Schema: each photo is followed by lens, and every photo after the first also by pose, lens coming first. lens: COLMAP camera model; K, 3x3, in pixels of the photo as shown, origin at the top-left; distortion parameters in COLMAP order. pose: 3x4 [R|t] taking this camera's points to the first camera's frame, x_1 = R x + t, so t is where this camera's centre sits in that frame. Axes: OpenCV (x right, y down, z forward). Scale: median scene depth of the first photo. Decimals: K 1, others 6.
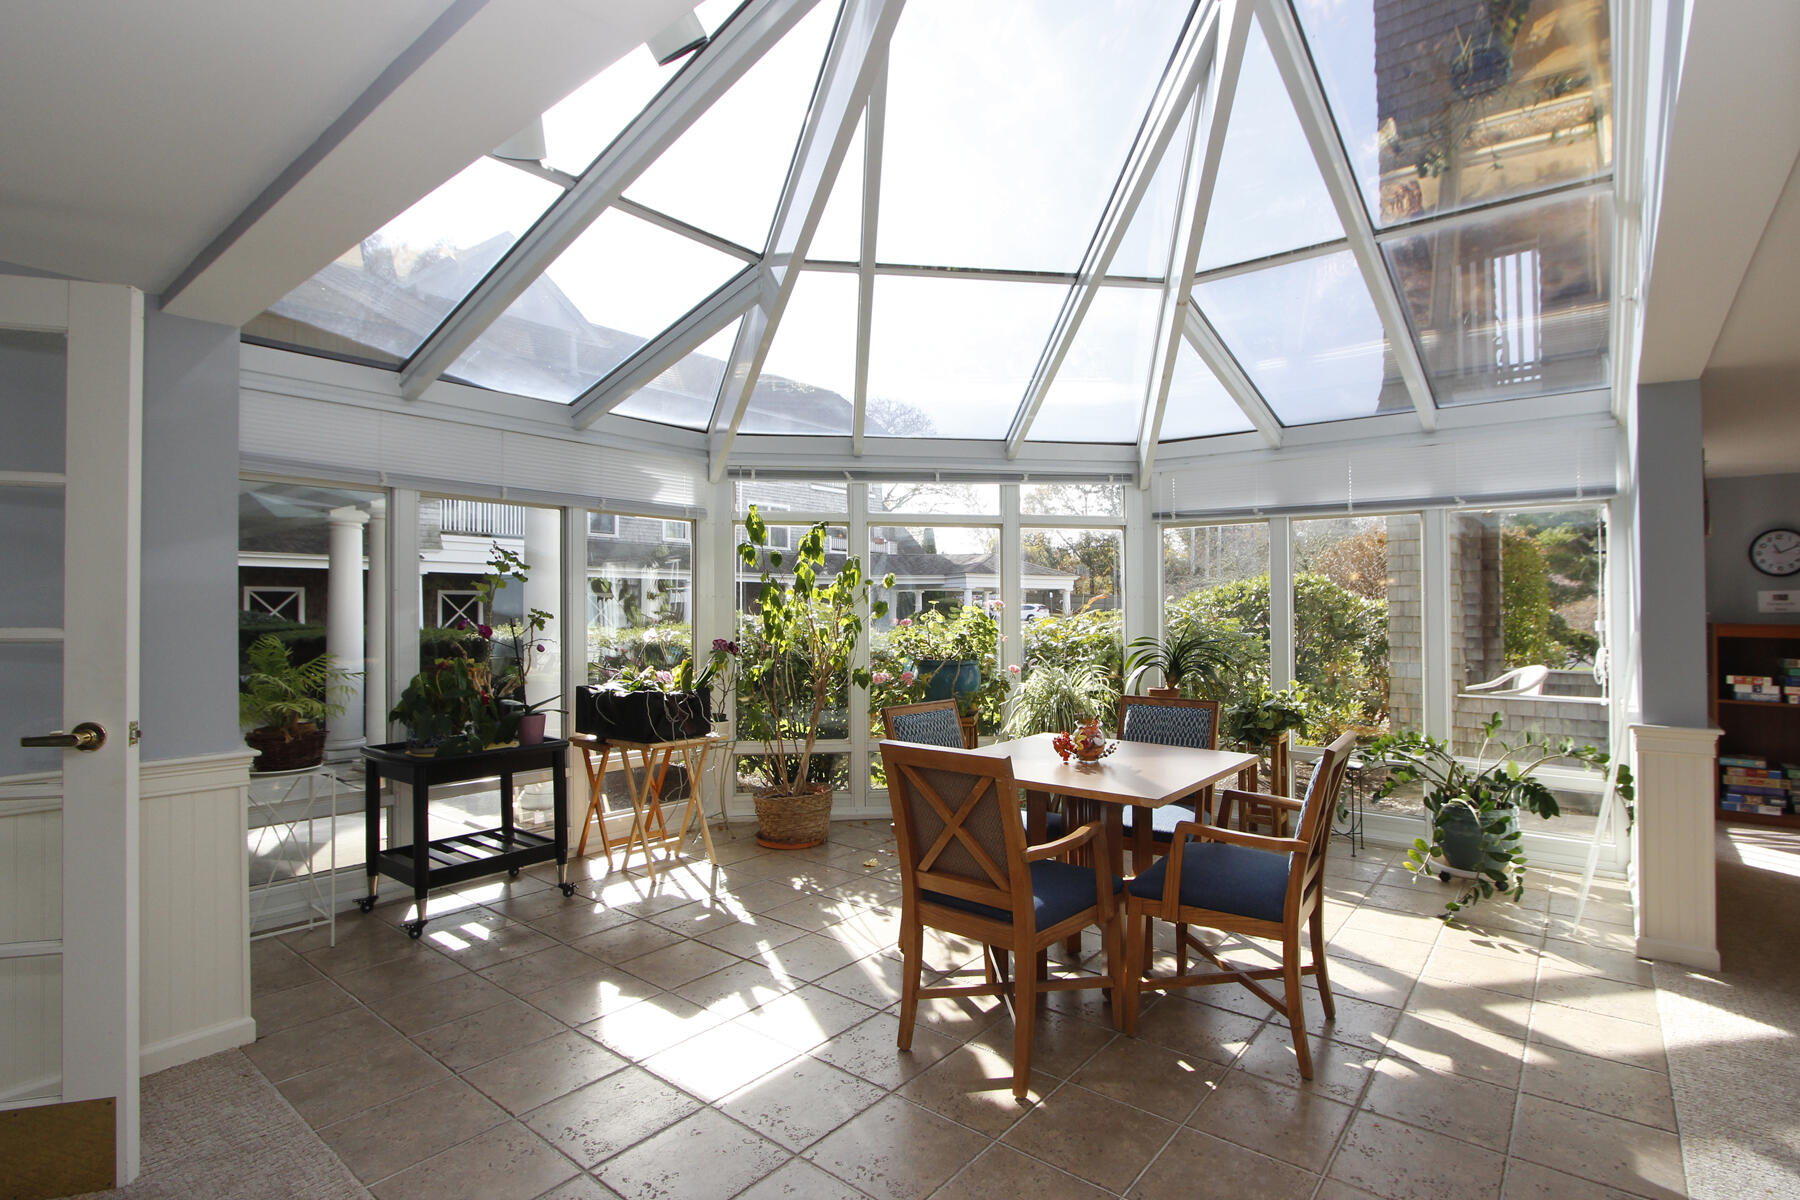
lens RADIAL K [[848.3, 0, 912.7], [0, 848.3, 621.7], [0, 0, 1]] dist [-0.014940, 0.000507]
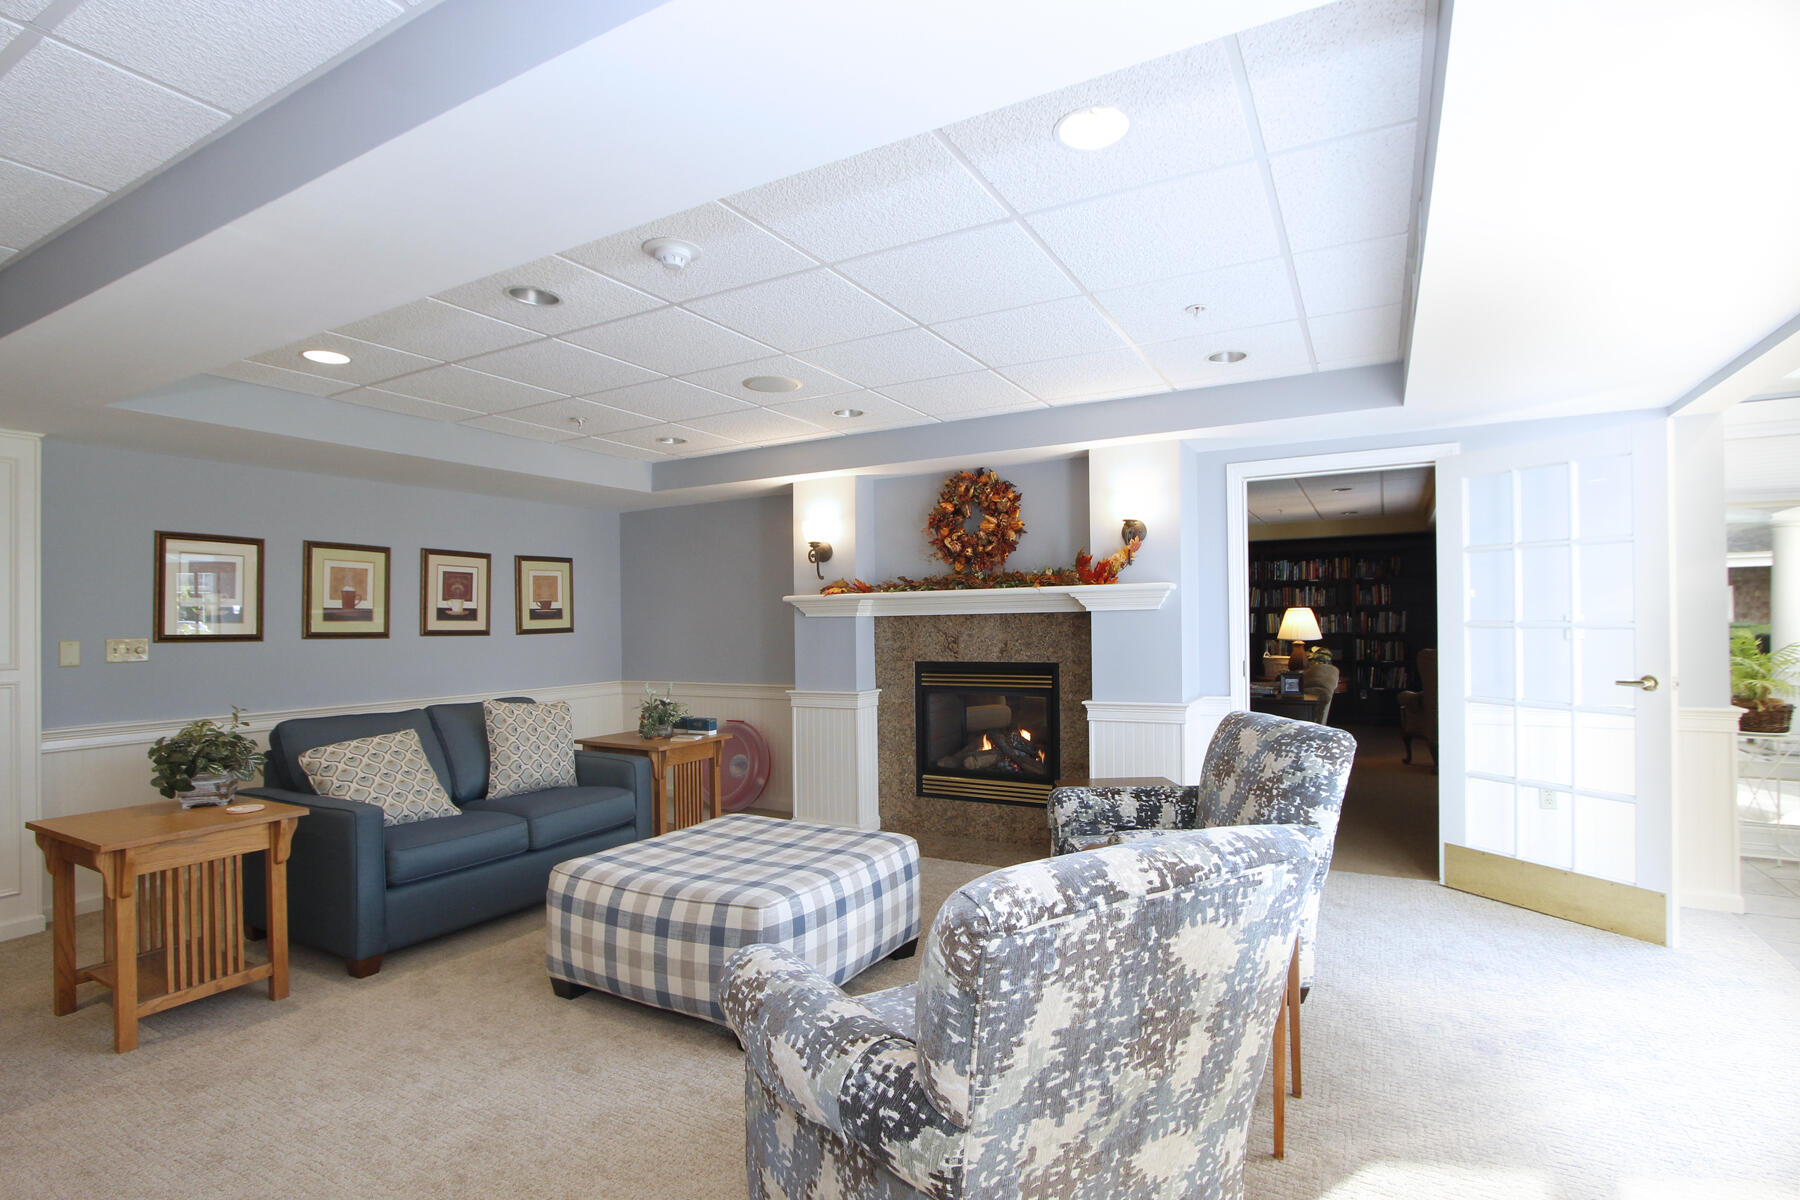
lens RADIAL K [[848.3, 0, 912.7], [0, 848.3, 621.7], [0, 0, 1]] dist [-0.014940, 0.000507]
pose [[0.176682, -0.001903, -0.984266, 0.343291], [0.004741, 0.999988, -0.001082, 0.001620], [0.984257, -0.004475, 0.176688, -0.599966]]
